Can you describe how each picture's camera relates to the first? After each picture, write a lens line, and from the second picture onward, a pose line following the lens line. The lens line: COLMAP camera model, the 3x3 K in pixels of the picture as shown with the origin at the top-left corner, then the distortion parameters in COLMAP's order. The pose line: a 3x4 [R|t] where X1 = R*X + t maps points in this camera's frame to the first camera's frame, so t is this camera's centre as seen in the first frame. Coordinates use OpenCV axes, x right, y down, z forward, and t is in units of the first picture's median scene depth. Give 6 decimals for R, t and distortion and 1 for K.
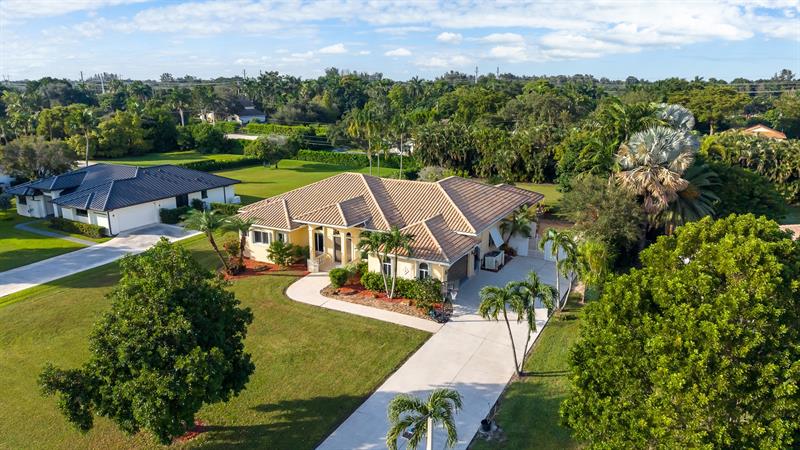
lens RADIAL K [[542.5, 0, 391.0], [0, 542.5, 225.8], [0, 0, 1]] dist [0.066111, -0.116038]
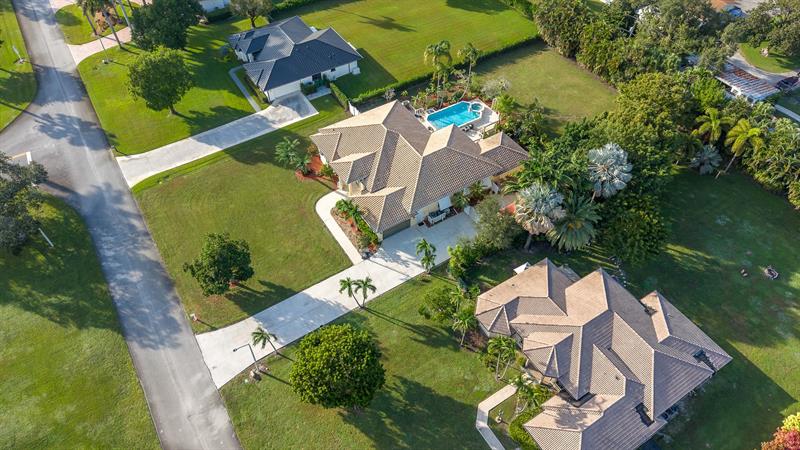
lens RADIAL K [[542.5, 0, 391.0], [0, 542.5, 225.8], [0, 0, 1]] dist [0.066111, -0.116038]
pose [[0.861840, 0.359929, -0.357327, 0.658398], [-0.091106, 0.802944, 0.589051, -0.852344], [0.498931, -0.475113, 0.724800, -0.244600]]
